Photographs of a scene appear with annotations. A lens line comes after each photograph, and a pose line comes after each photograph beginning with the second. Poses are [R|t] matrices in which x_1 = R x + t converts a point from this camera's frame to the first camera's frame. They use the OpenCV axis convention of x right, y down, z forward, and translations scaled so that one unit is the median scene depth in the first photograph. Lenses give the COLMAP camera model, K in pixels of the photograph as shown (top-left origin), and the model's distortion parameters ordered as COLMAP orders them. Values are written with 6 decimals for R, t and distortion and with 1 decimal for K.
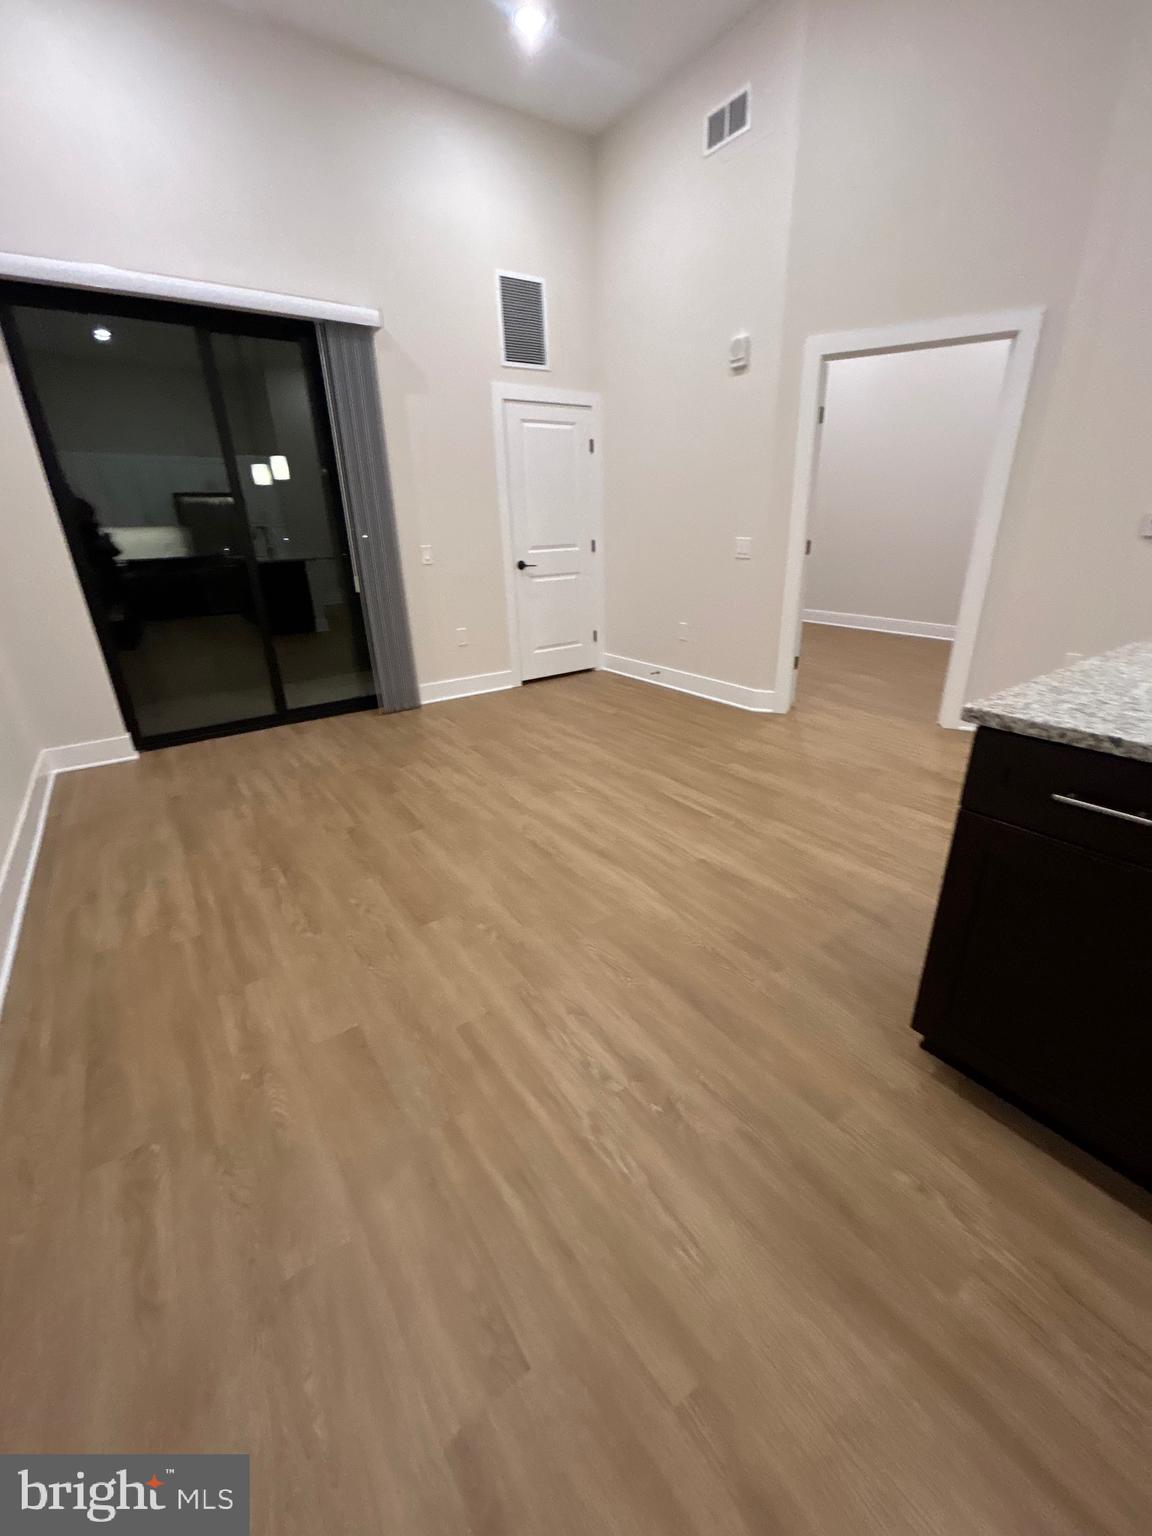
lens RADIAL K [[624.9, 0, 580.9], [0, 624.9, 769.2], [0, 0, 1]] dist [-0.001353, 0.000589]
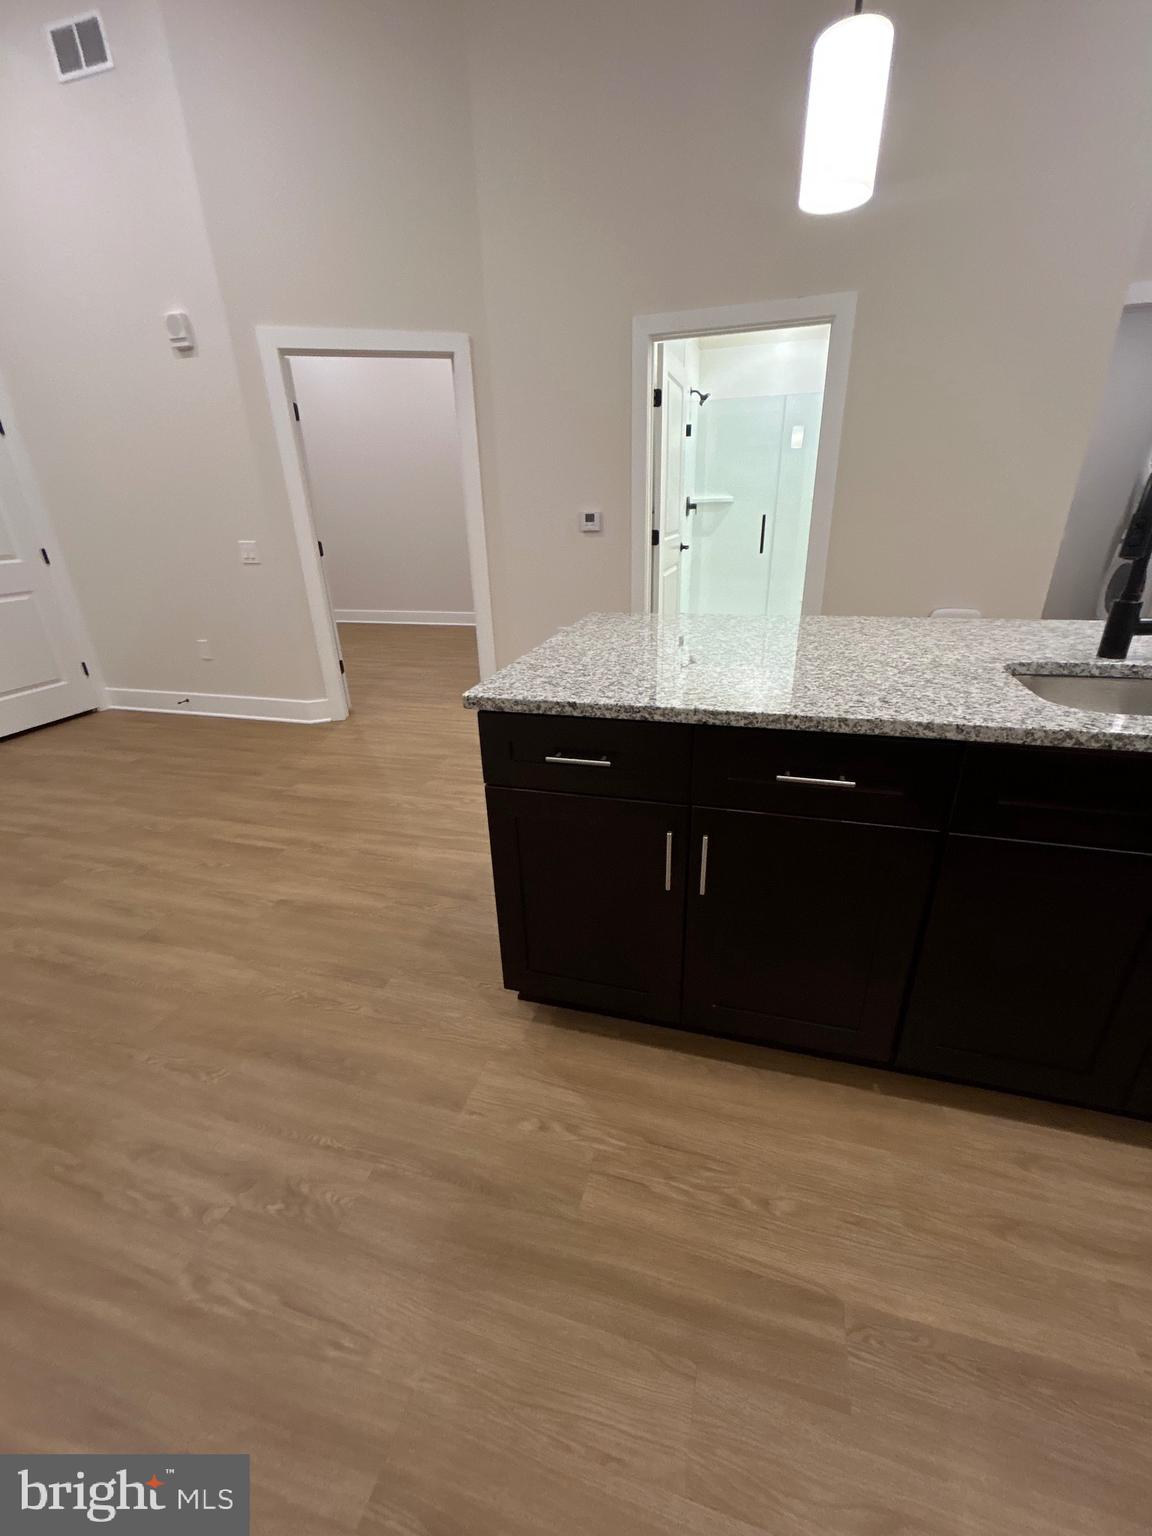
lens RADIAL K [[624.9, 0, 580.9], [0, 624.9, 769.2], [0, 0, 1]] dist [-0.001353, 0.000589]
pose [[0.779529, -0.239931, 0.578591, 0.043877], [0.238543, 0.967835, 0.079957, -0.005549], [-0.579165, 0.075690, 0.811689, 0.004590]]
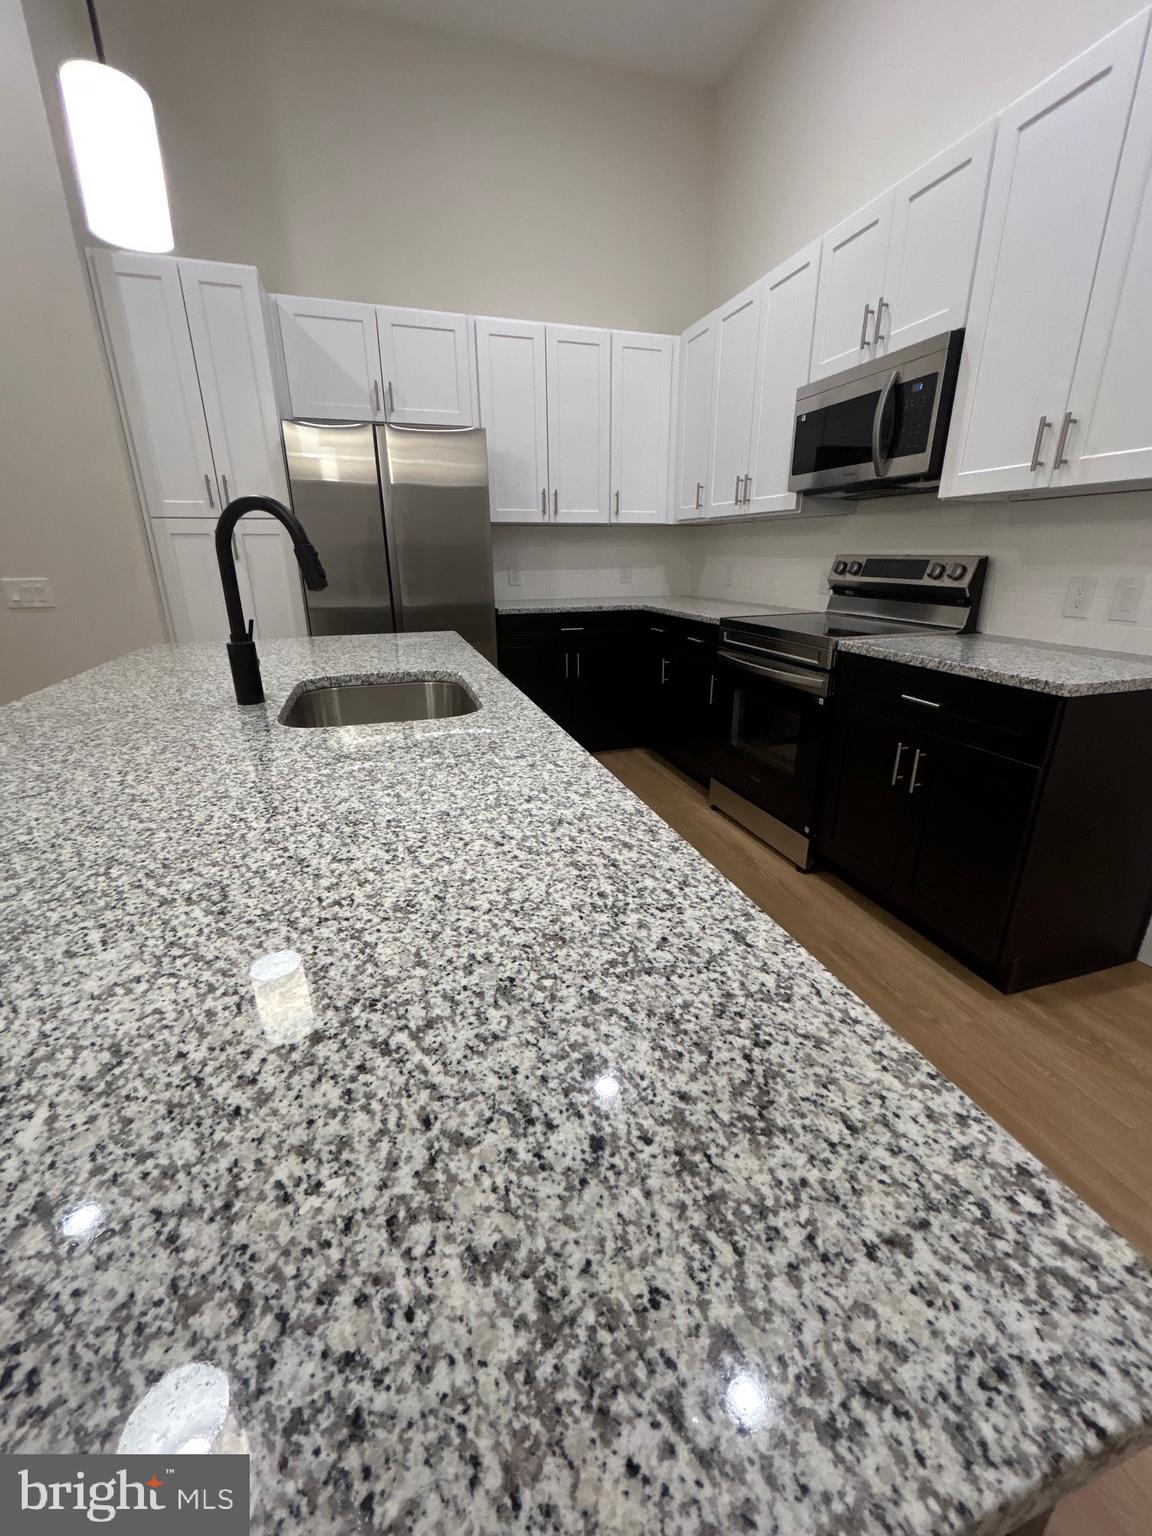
lens RADIAL K [[624.9, 0, 580.9], [0, 624.9, 769.2], [0, 0, 1]] dist [-0.001353, 0.000589]
pose [[-0.954392, -0.064465, 0.291513, 0.293571], [0.141944, 0.761023, 0.633006, -0.154898], [-0.262655, 0.645514, -0.717164, 0.412776]]
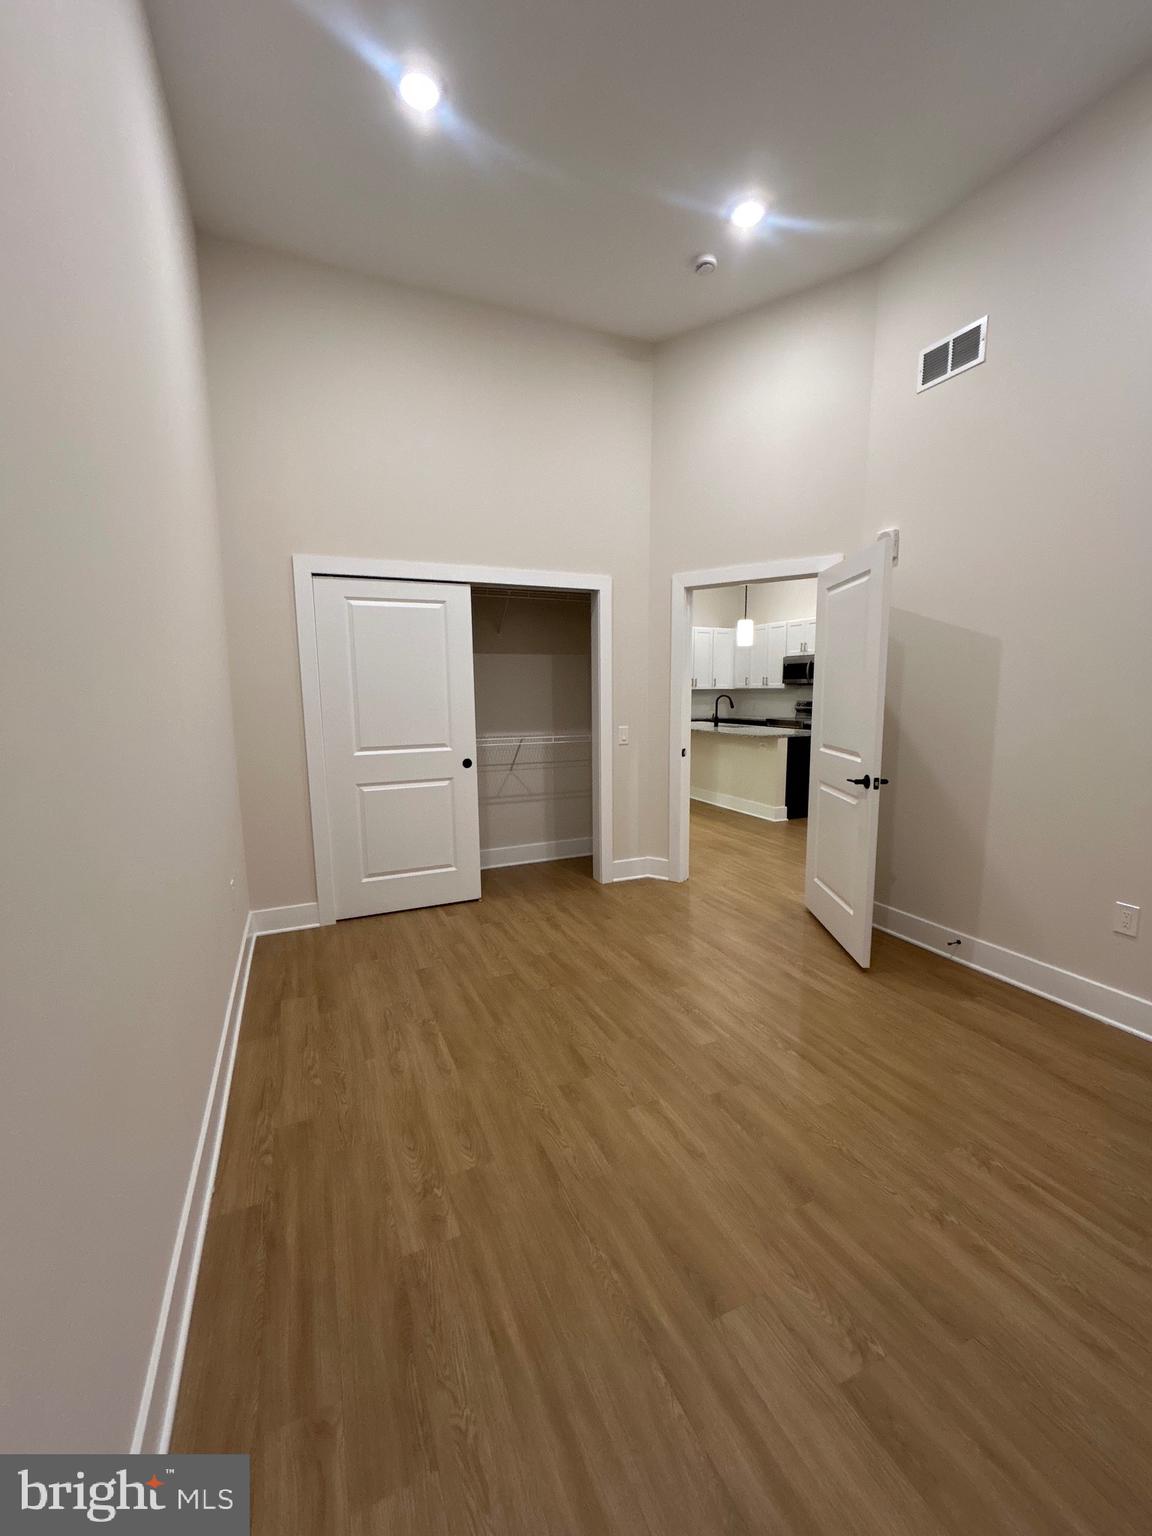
lens RADIAL K [[624.9, 0, 580.9], [0, 624.9, 769.2], [0, 0, 1]] dist [-0.001353, 0.000589]
pose [[-0.981843, 0.009091, 0.189475, 0.686224], [0.100193, 0.873005, 0.477309, -1.039796], [-0.161073, 0.487627, -0.858065, 2.426274]]
